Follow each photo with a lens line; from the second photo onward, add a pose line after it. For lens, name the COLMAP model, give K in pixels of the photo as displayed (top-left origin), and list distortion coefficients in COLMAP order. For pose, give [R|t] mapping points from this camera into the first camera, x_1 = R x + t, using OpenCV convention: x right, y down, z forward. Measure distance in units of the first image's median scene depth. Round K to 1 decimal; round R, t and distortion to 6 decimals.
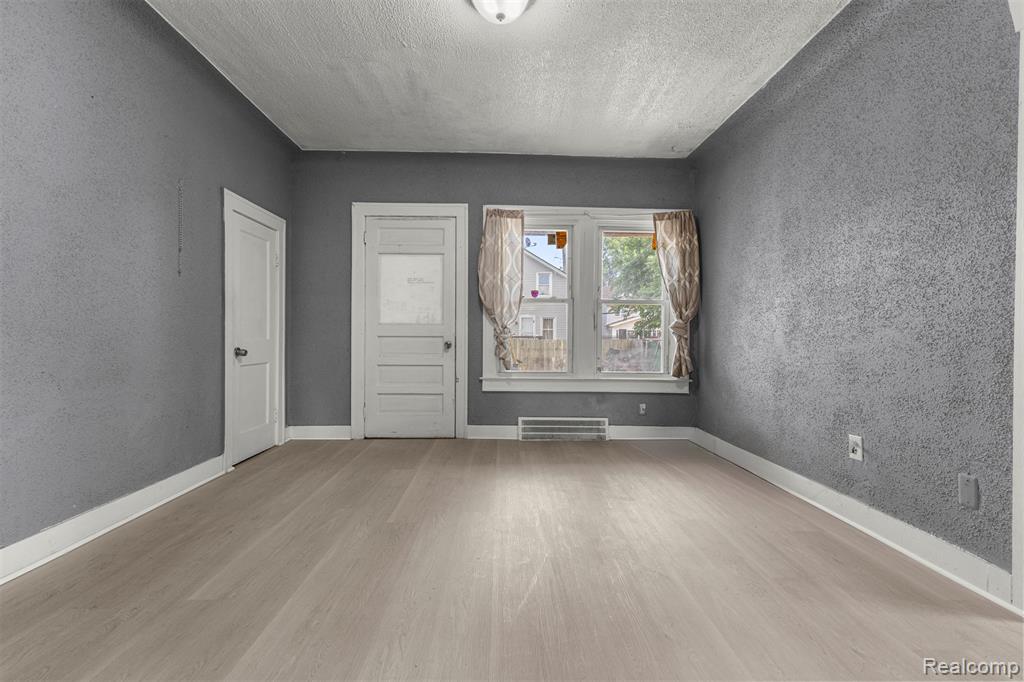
lens RADIAL K [[436.7, 0, 513.0], [0, 436.7, 344.0], [0, 0, 1]] dist [0.002912, 0.000043]
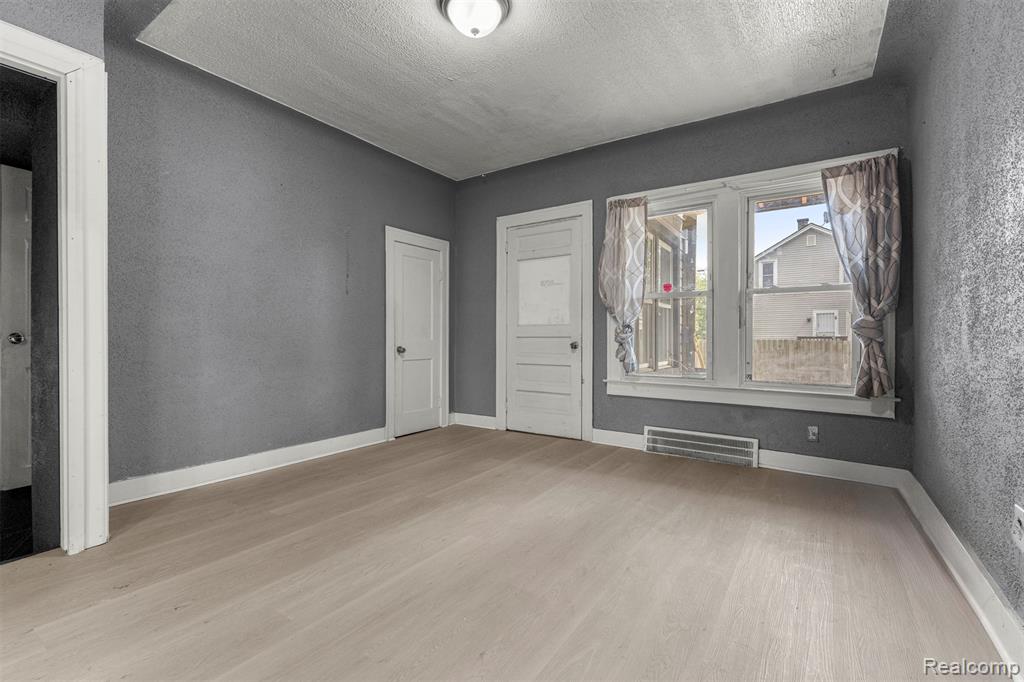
lens RADIAL K [[451.5, 0, 514.2], [0, 451.5, 343.4], [0, 0, 1]] dist [0.010080, 0.000048]
pose [[0.816401, 0.002264, -0.577481, 0.339505], [-0.005347, 0.999979, -0.003638, 0.002243], [0.577461, 0.006058, 0.816396, 0.084293]]
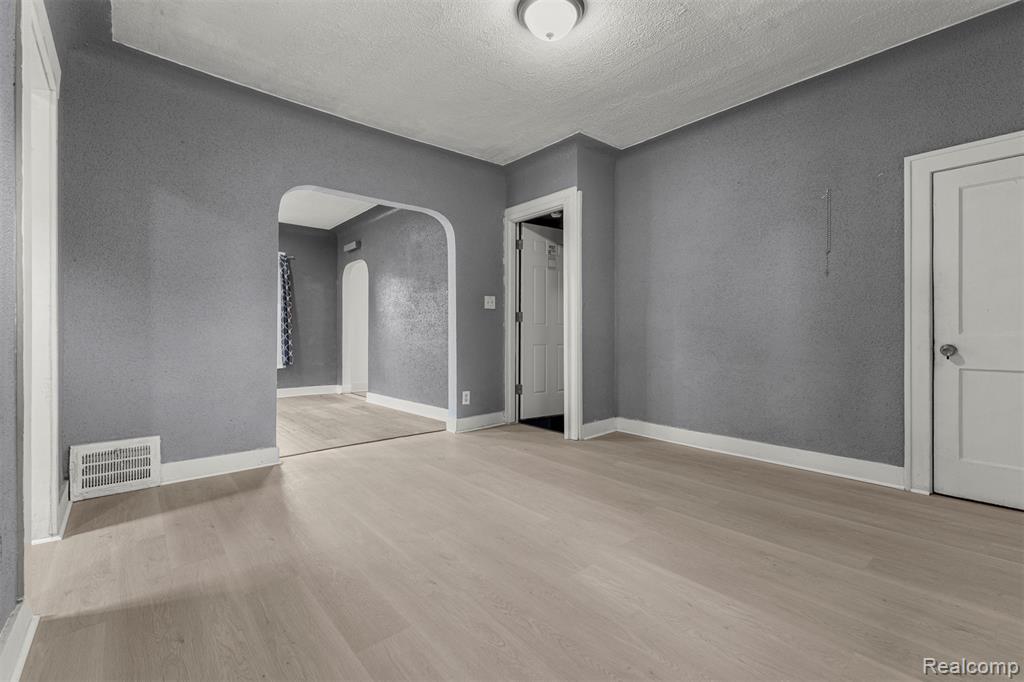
lens RADIAL K [[442.3, 0, 511.3], [0, 442.3, 332.5], [0, 0, 1]] dist [0.009369, -0.000001]
pose [[-0.776737, -0.003539, -0.629815, 0.374511], [-0.008474, 0.999952, 0.004832, -0.007291], [0.629768, 0.009090, -0.776730, 0.909841]]
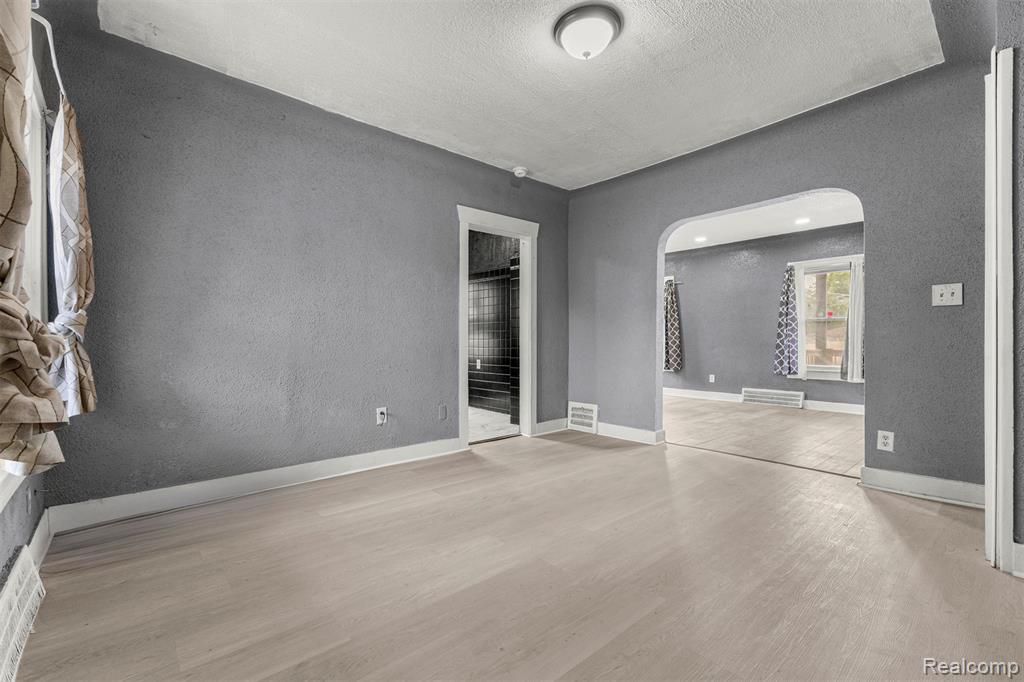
lens RADIAL K [[436.7, 0, 513.0], [0, 436.7, 344.0], [0, 0, 1]] dist [0.002912, 0.000043]
pose [[-0.646939, -0.005366, 0.762523, -0.384675], [0.006843, 0.999894, 0.012843, -0.015656], [-0.762511, 0.013527, -0.646833, 0.941444]]
